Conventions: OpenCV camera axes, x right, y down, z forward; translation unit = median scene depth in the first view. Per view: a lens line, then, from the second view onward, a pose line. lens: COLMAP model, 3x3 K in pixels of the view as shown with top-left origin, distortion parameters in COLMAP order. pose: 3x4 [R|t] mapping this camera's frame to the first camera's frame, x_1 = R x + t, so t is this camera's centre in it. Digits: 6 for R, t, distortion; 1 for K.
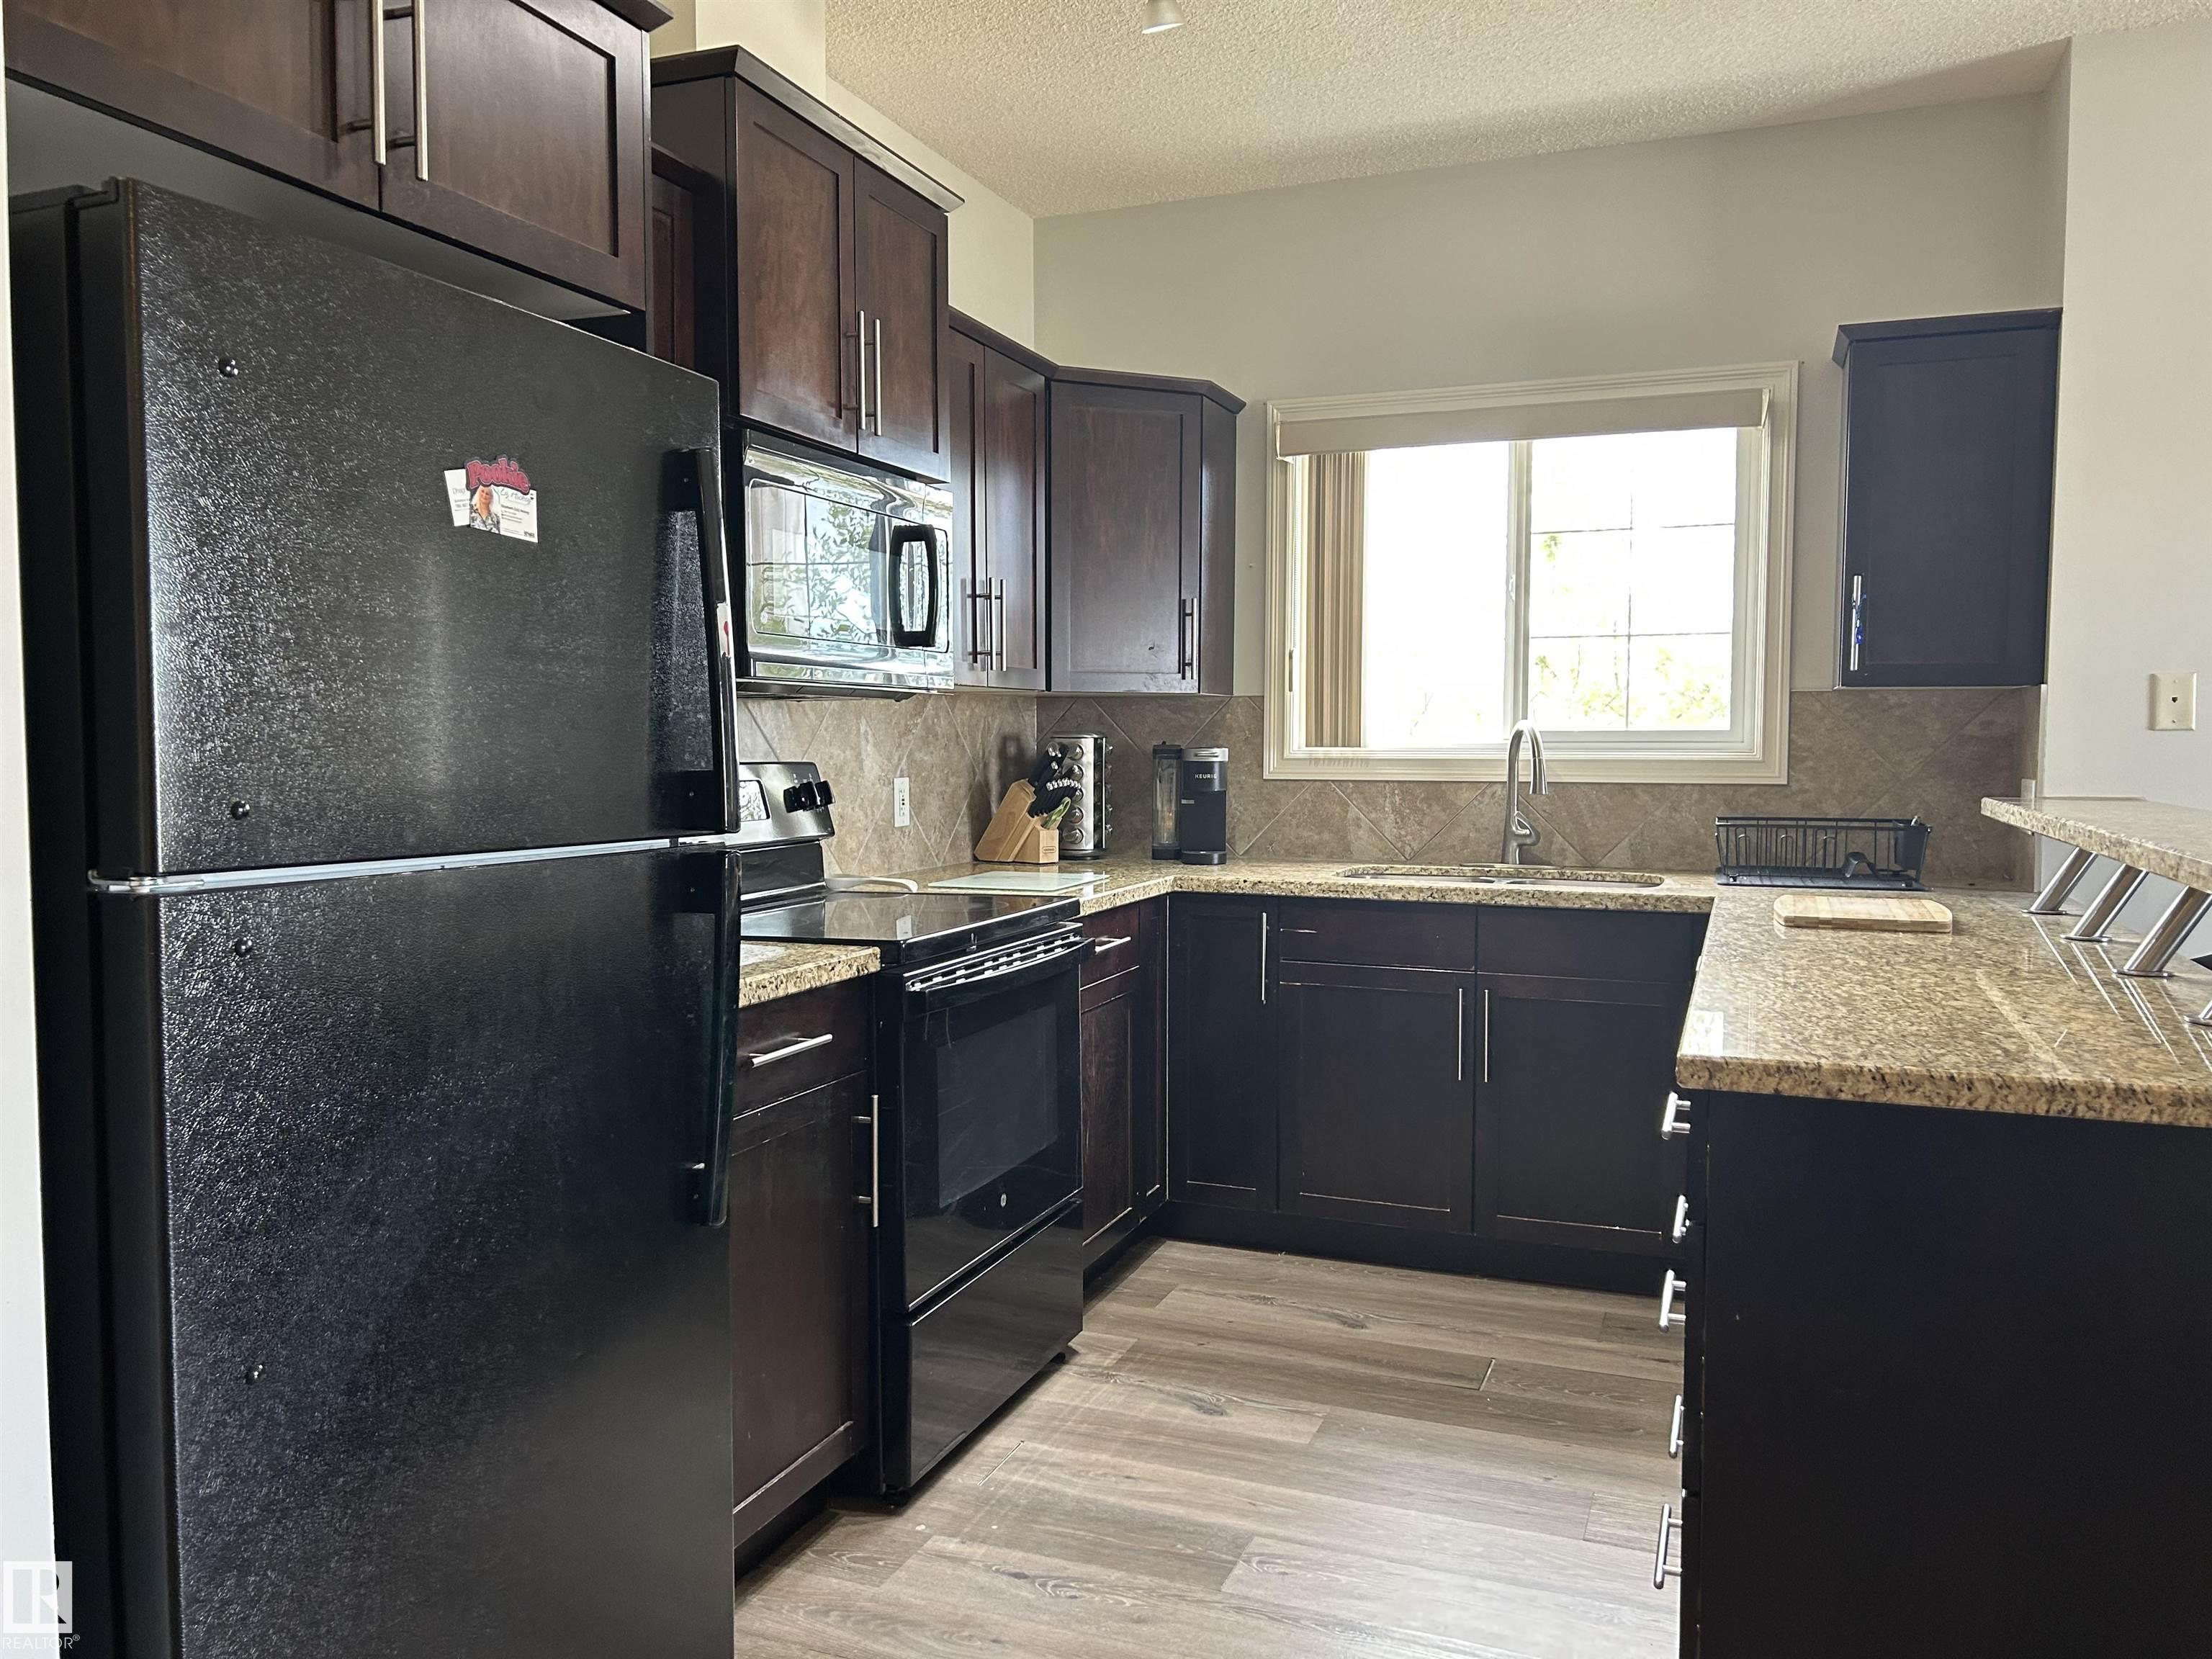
lens RADIAL K [[1664.9, 0, 1104.2], [0, 1664.9, 836.5], [0, 0, 1]] dist [0.054715, -0.051612]
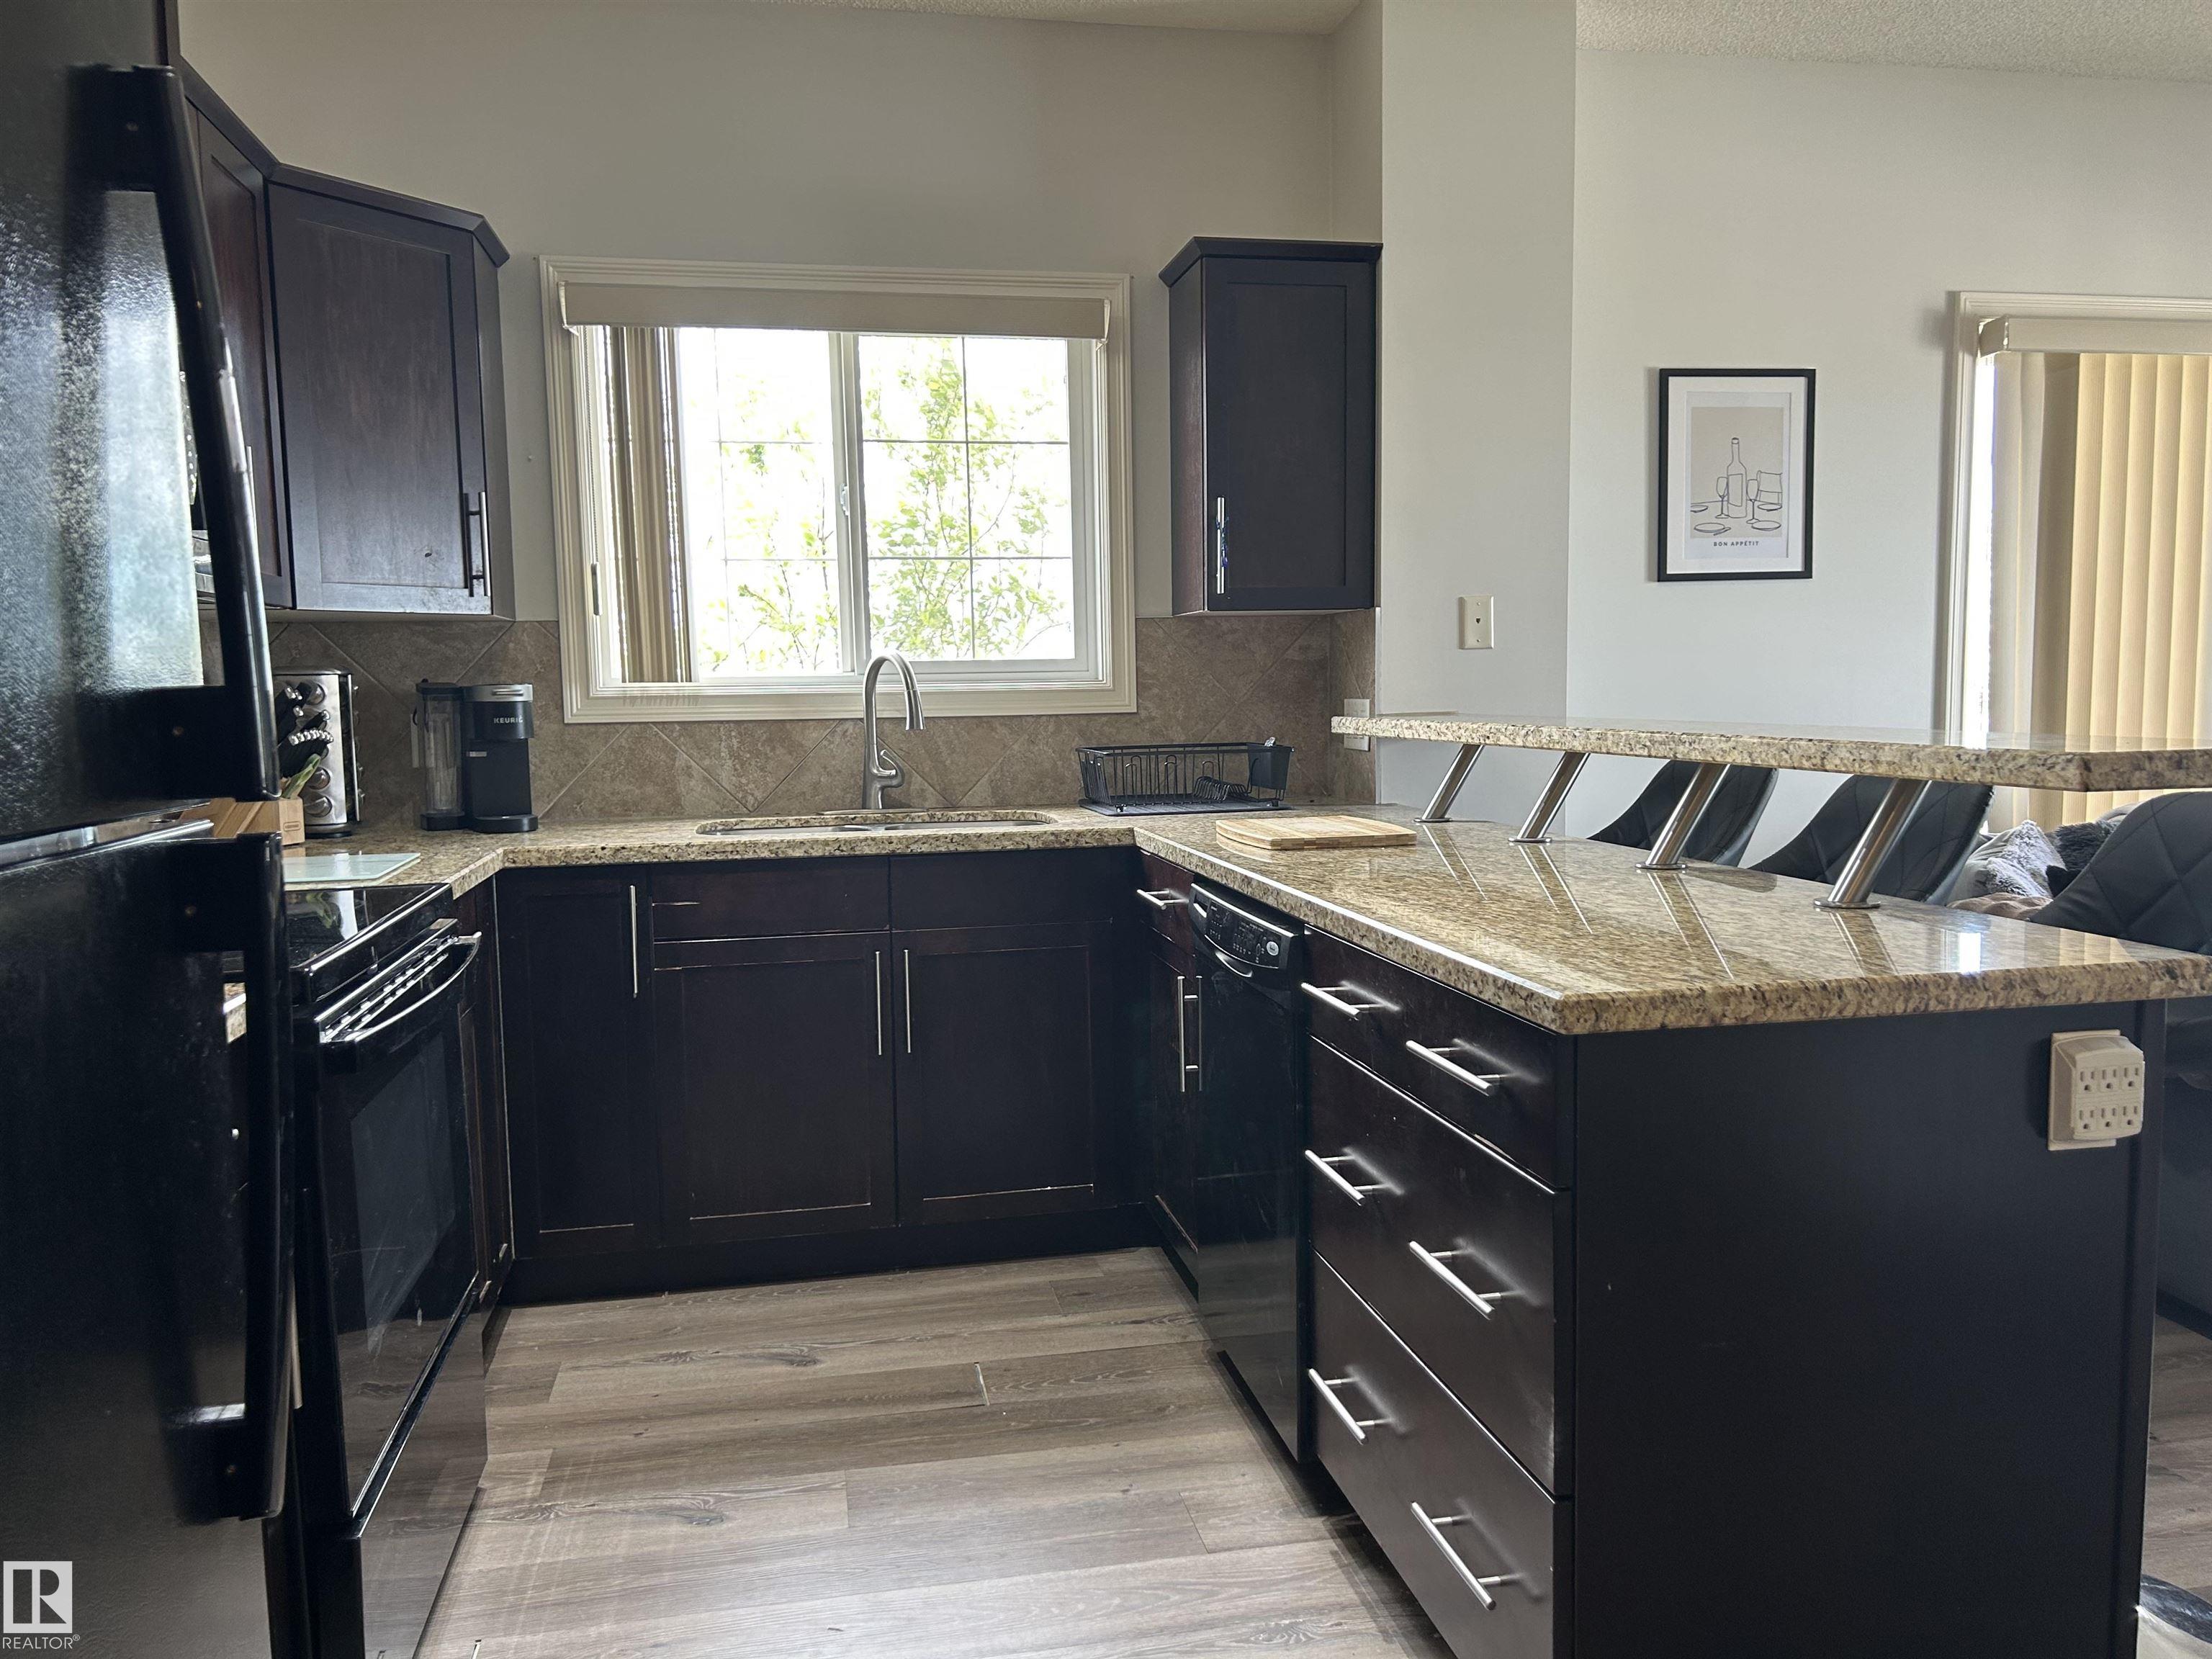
lens RADIAL K [[1664.9, 0, 1111.3], [0, 1664.9, 840.8], [0, 0, 1]] dist [0.054715, -0.051612]
pose [[0.843369, -0.068070, 0.533005, -0.140017], [0.052537, 0.997637, 0.044280, 0.000571], [-0.534760, -0.009342, 0.844952, 0.189374]]
